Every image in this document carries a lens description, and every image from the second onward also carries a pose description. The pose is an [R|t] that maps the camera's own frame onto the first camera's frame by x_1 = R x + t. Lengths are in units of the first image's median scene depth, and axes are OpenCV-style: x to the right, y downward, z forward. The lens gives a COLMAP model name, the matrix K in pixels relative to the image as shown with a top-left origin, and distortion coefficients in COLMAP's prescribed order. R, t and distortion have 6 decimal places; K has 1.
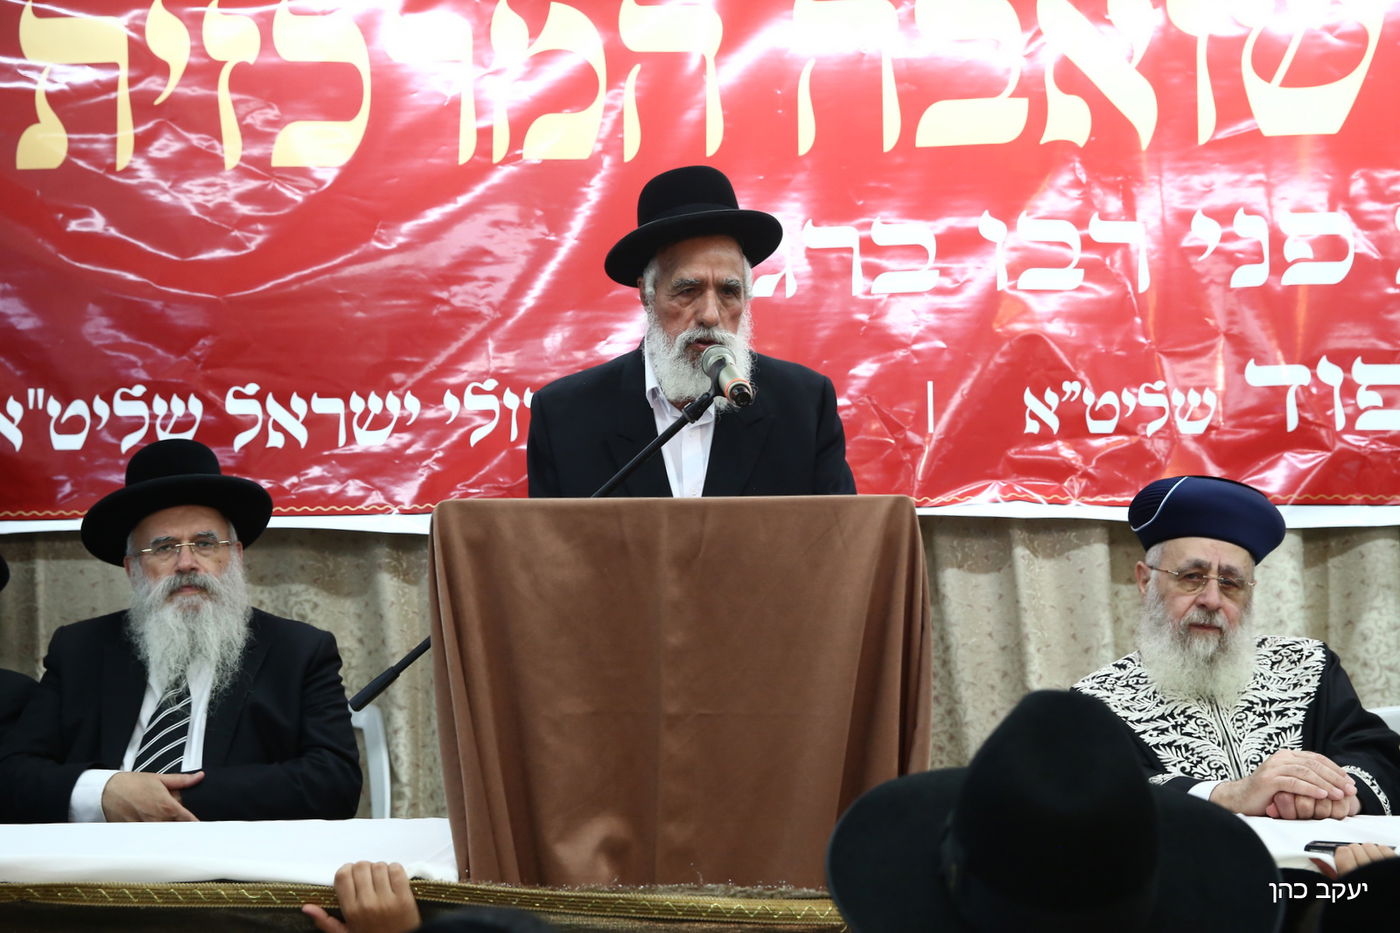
lens RADIAL K [[1898.7, 0, 675.4], [0, 1898.7, 499.5], [0, 0, 1]] dist [0.114101, -0.013623]
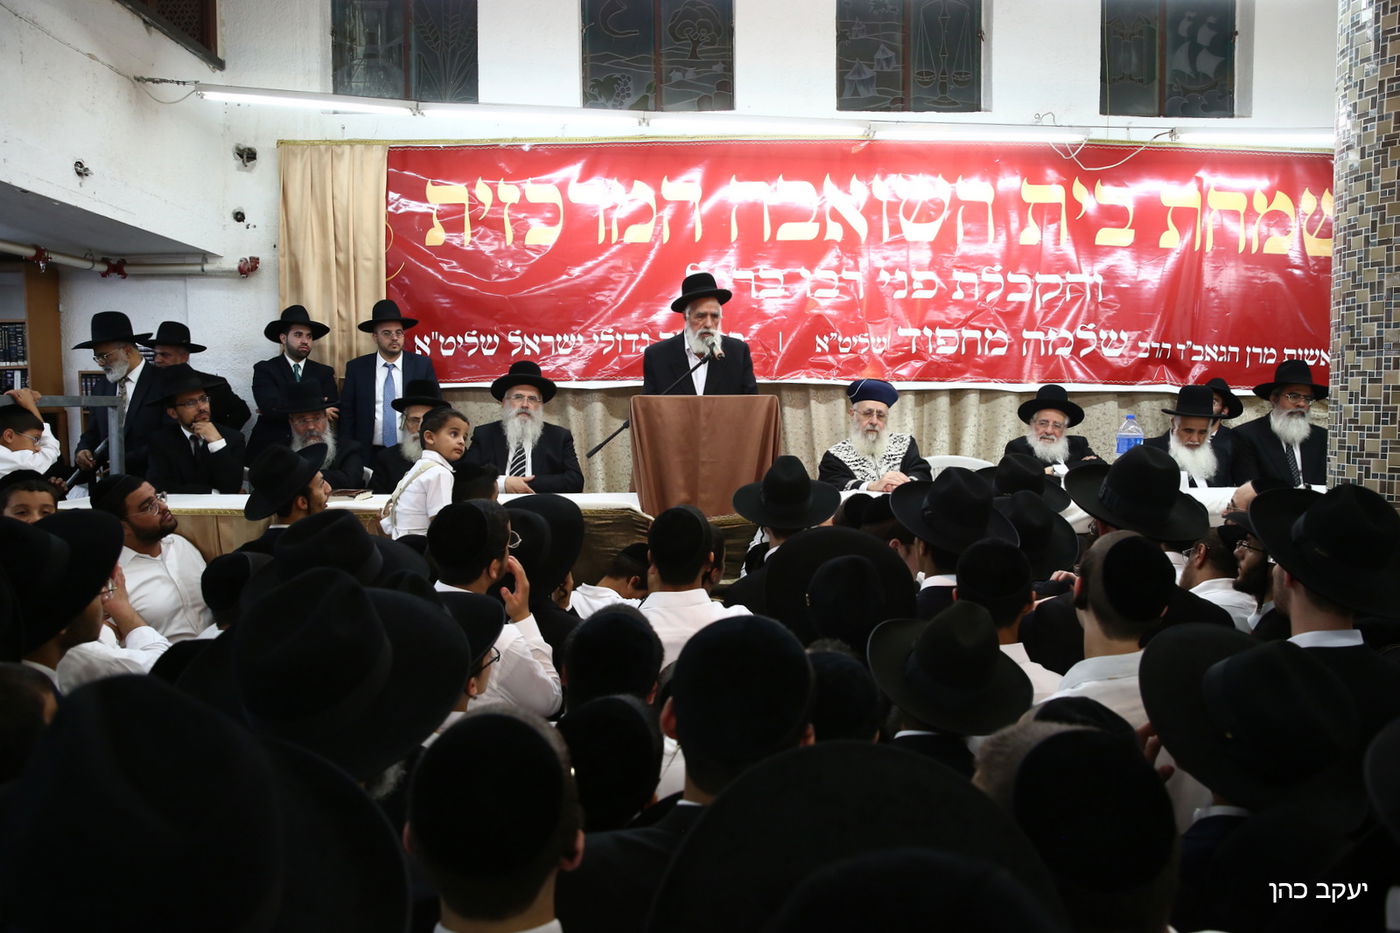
lens RADIAL K [[968.4, 0, 700.0], [0, 968.4, 466.5], [0, 0, 1]] dist [-0.001312, -0.000080]
pose [[0.998274, 0.001802, 0.058703, -0.054010], [-0.009105, 0.992192, 0.124384, -0.043239], [-0.058021, -0.124704, 0.990496, -0.331995]]
